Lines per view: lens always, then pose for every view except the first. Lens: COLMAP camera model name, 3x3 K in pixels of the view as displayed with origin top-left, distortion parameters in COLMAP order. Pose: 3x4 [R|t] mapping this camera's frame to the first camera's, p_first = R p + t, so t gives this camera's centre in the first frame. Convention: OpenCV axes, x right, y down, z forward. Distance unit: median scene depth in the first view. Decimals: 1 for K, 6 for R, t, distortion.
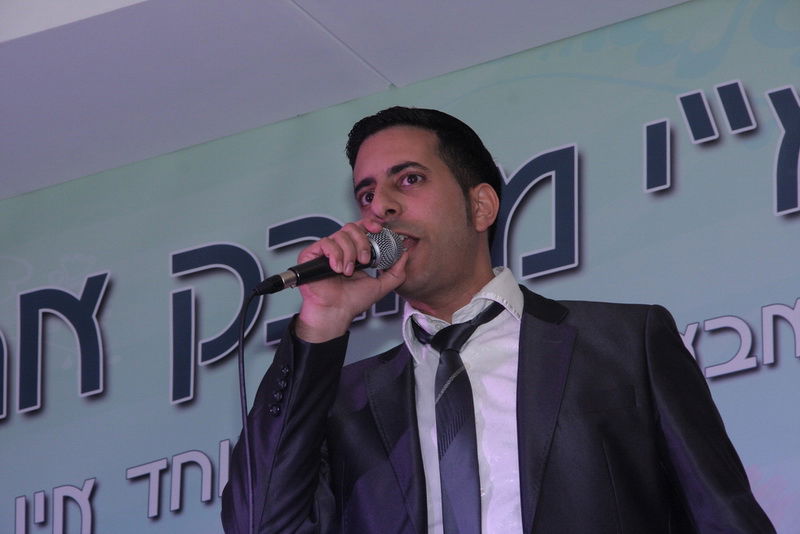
lens RADIAL K [[3659.9, 0, 418.0], [0, 3659.9, 204.4], [0, 0, 1]] dist [1.419794, 0.000000]
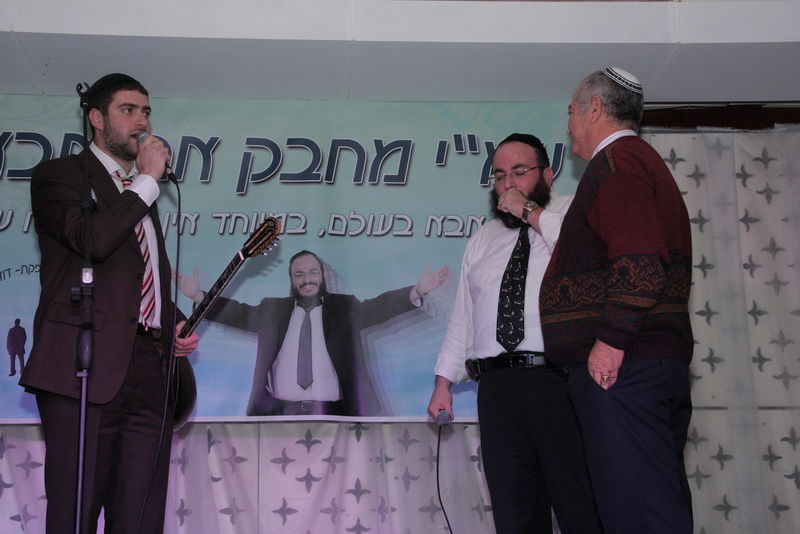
lens RADIAL K [[1341.5, 0, 375.9], [0, 1341.5, 233.5], [0, 0, 1]] dist [0.180300, 0.000000]
pose [[0.891640, 0.250552, 0.377096, -0.327872], [-0.257167, 0.965782, -0.033619, 0.087939], [-0.372616, -0.067000, 0.925564, 0.092777]]
